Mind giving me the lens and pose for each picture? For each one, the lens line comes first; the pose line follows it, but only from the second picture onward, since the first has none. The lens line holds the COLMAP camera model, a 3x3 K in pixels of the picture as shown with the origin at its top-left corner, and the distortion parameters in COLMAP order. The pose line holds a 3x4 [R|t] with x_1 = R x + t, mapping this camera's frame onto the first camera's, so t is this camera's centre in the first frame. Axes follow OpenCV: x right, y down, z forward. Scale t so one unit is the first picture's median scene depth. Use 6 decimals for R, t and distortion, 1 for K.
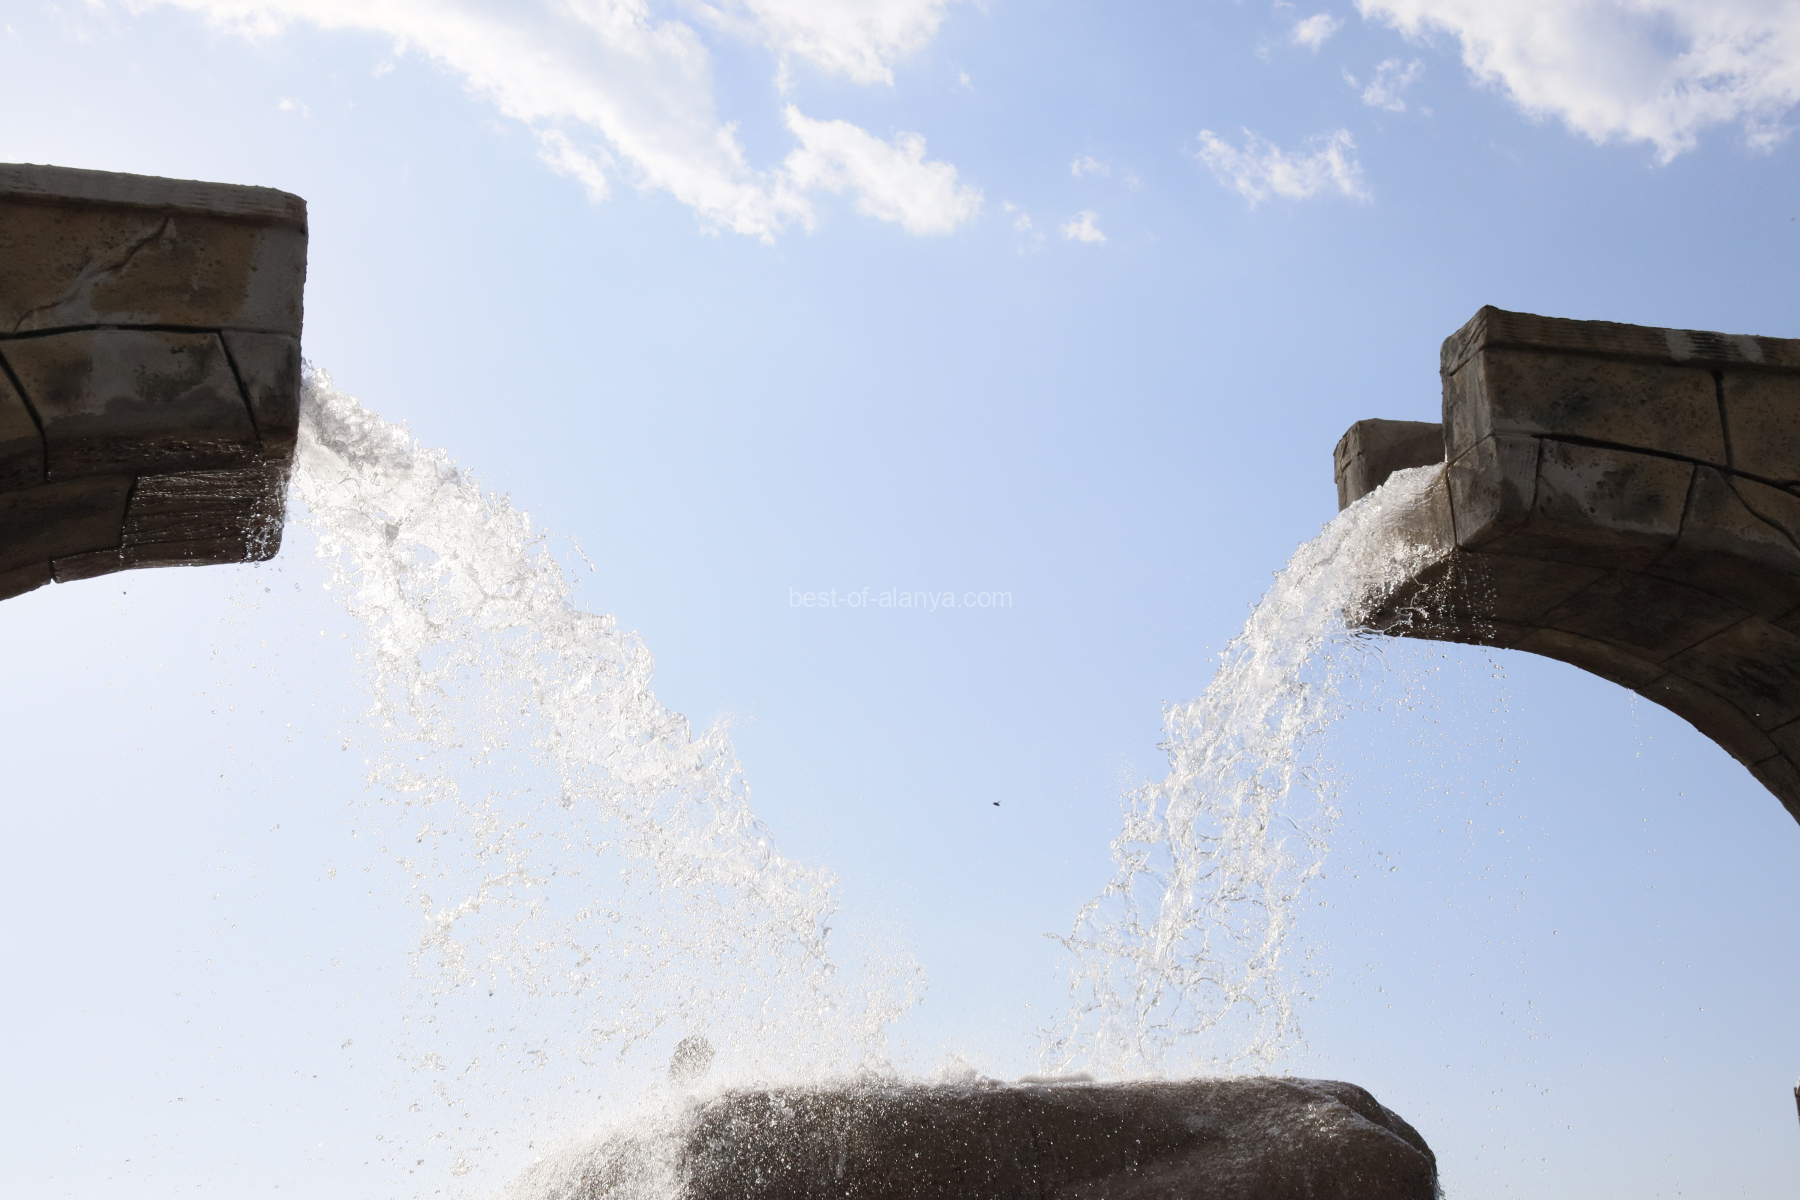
lens RADIAL K [[2405.2, 0, 900.0], [0, 2405.2, 600.0], [0, 0, 1]] dist [-0.065908, 0.145890]
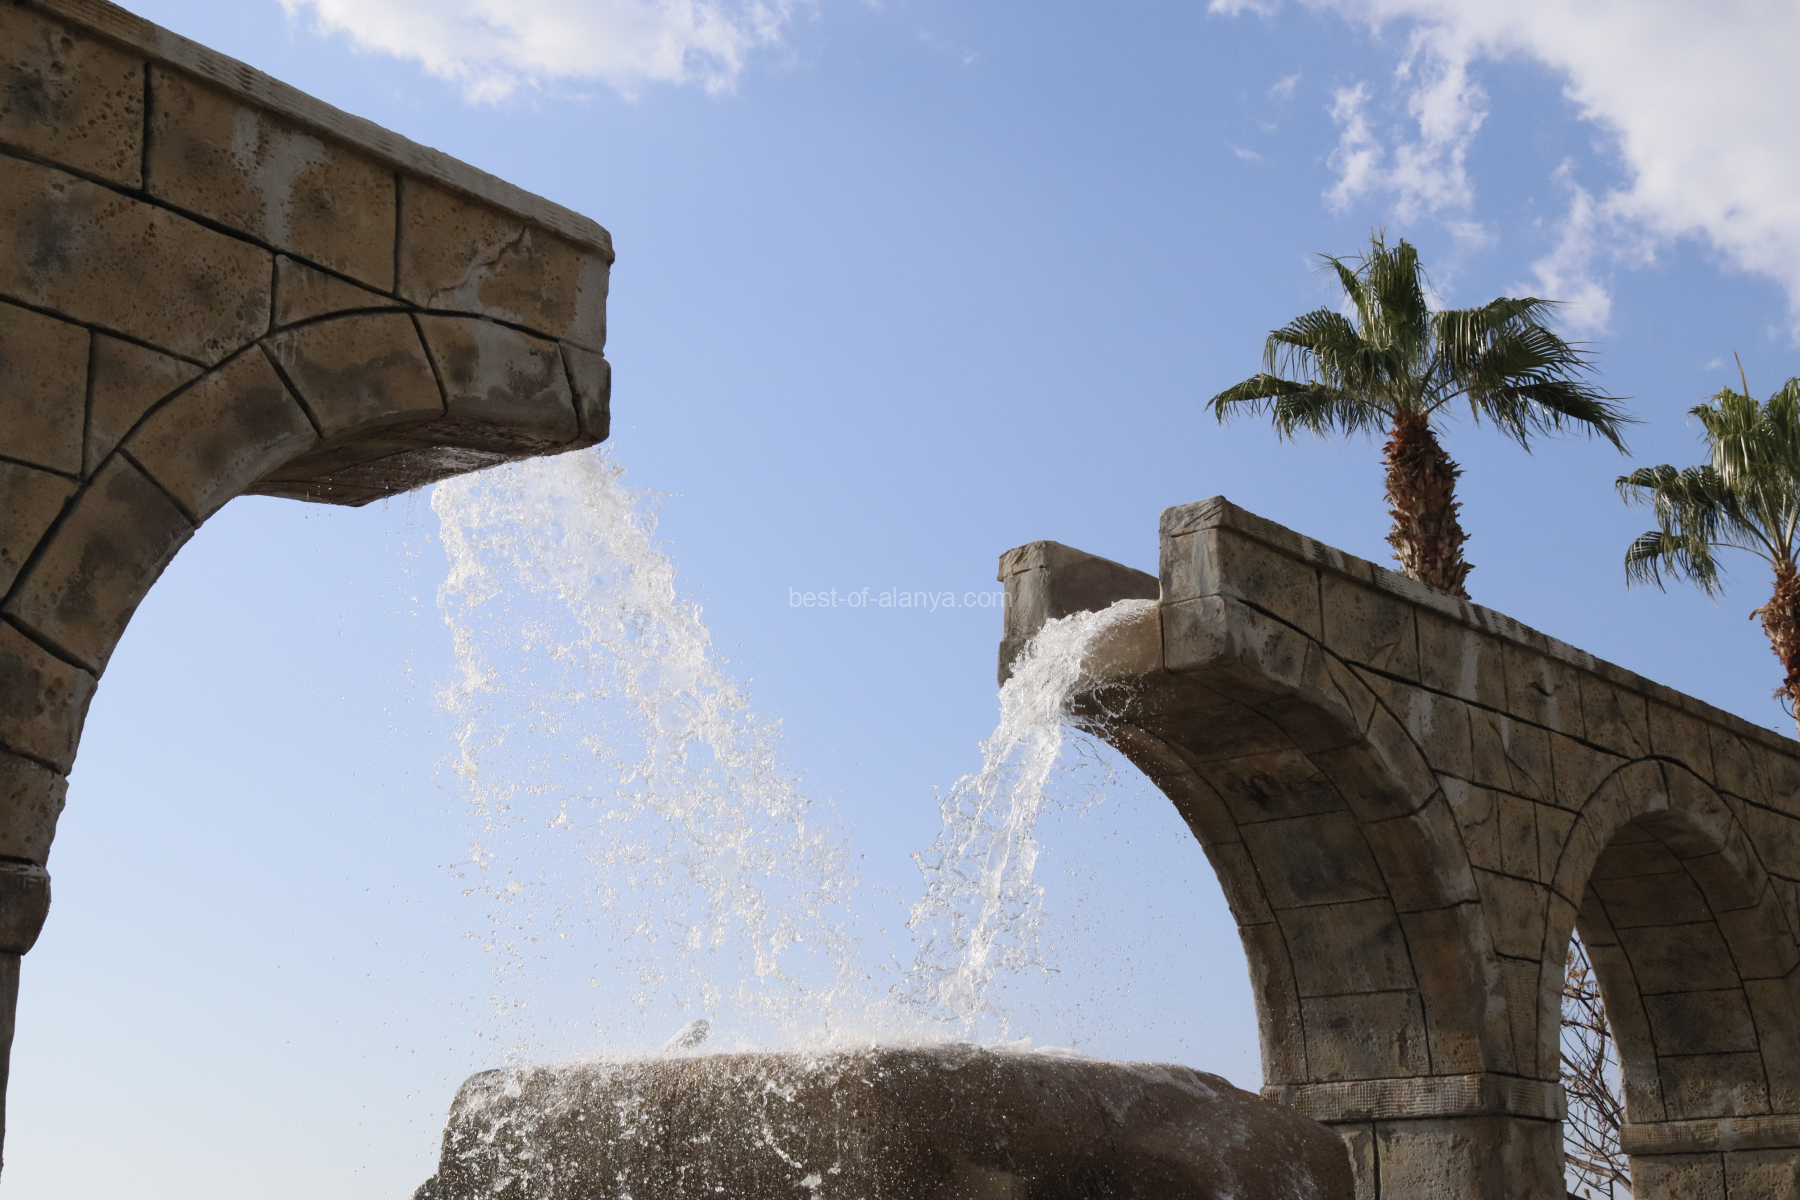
lens RADIAL K [[2509.7, 0, 900.0], [0, 2509.7, 600.0], [0, 0, 1]] dist [-0.071421, 0.210521]
pose [[0.811713, 0.177905, 0.556302, -0.786165], [-0.199051, 0.979722, -0.022875, 0.001538], [-0.549091, -0.092164, 0.830665, -0.076206]]
